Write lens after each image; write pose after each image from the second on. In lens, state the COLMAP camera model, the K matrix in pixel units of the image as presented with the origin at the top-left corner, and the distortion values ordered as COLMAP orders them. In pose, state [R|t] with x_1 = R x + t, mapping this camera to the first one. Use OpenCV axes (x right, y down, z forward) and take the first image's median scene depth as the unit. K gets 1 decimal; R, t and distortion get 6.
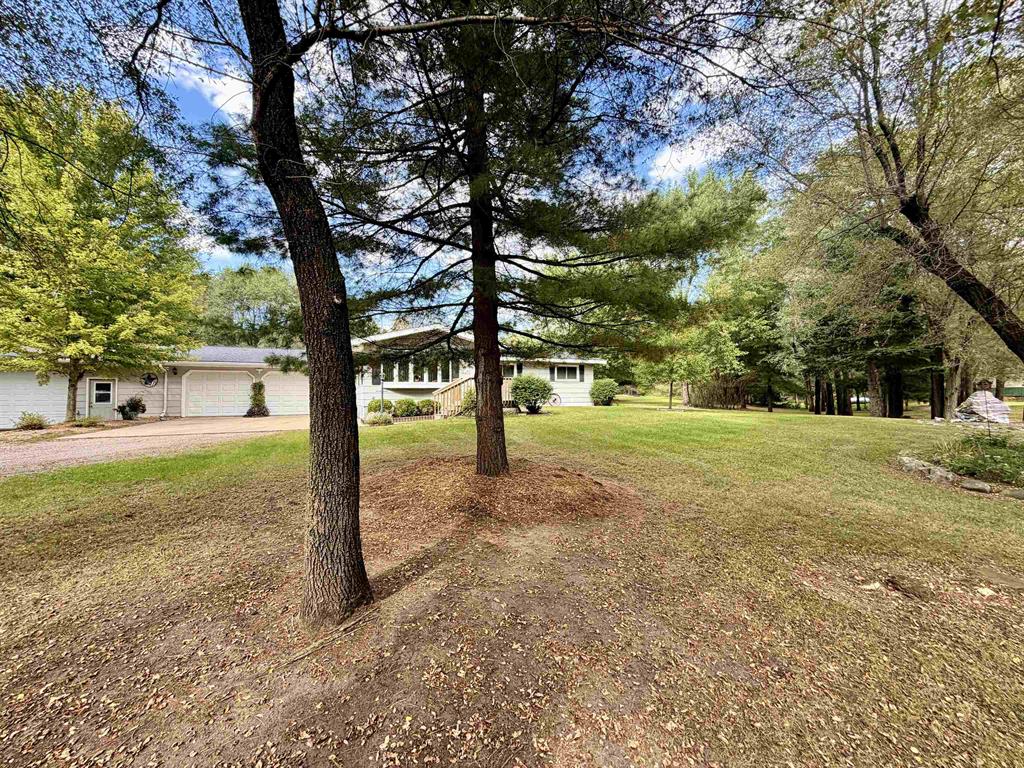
lens RADIAL K [[406.7, 0, 512.0], [0, 406.7, 384.0], [0, 0, 1]] dist [-0.013339, 0.000177]
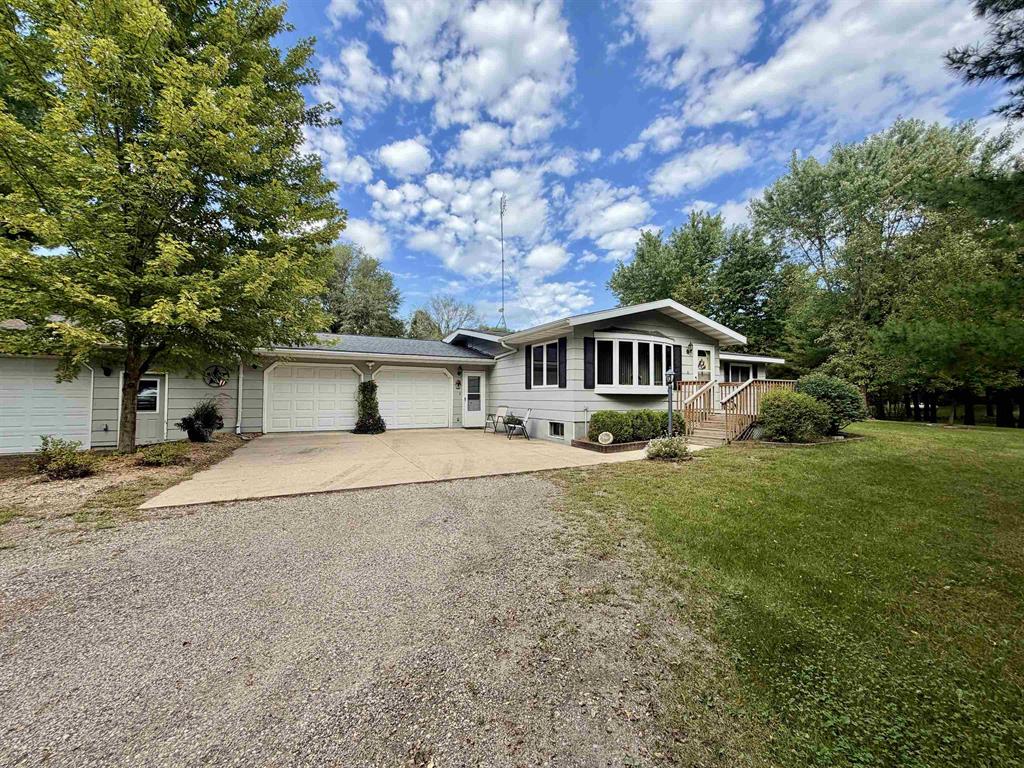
lens RADIAL K [[406.7, 0, 512.0], [0, 406.7, 384.0], [0, 0, 1]] dist [-0.013339, 0.000177]
pose [[0.998591, 0.013680, 0.051264, -0.488551], [-0.013715, 0.999906, 0.000327, -0.004229], [-0.051255, -0.001029, 0.998685, 0.346451]]
